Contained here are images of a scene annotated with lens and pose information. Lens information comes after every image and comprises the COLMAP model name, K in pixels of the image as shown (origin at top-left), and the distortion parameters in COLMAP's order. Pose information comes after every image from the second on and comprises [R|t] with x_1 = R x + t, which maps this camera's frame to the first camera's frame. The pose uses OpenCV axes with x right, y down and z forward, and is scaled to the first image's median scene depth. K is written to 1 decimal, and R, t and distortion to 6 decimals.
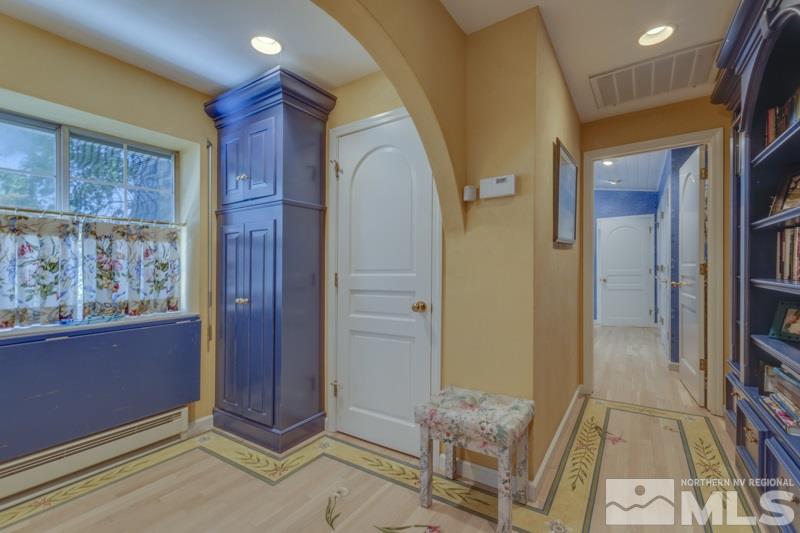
lens RADIAL K [[363.8, 0, 398.5], [0, 363.8, 270.1], [0, 0, 1]] dist [0.002536, -0.000442]
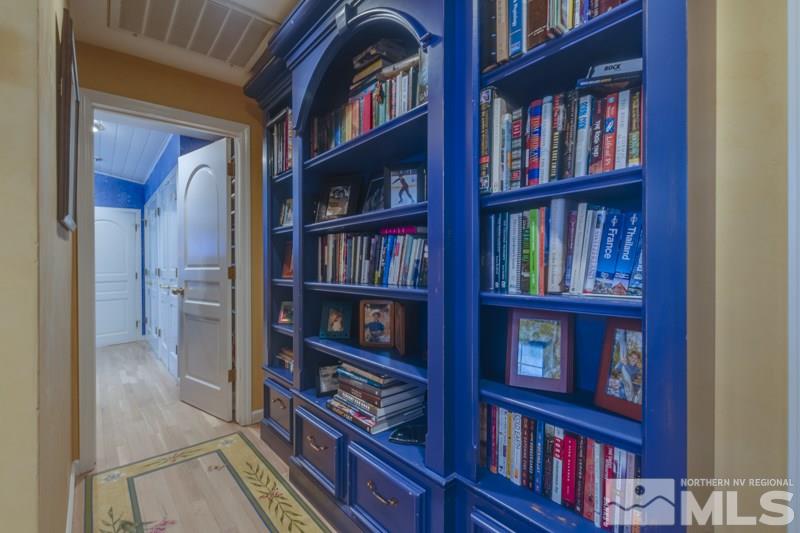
lens RADIAL K [[363.8, 0, 398.5], [0, 363.8, 270.1], [0, 0, 1]] dist [0.002536, -0.000442]
pose [[0.269607, -0.002195, 0.962968, 0.065177], [0.012999, 0.999915, -0.001361, -0.002551], [-0.962883, 0.012885, 0.269612, 0.363614]]
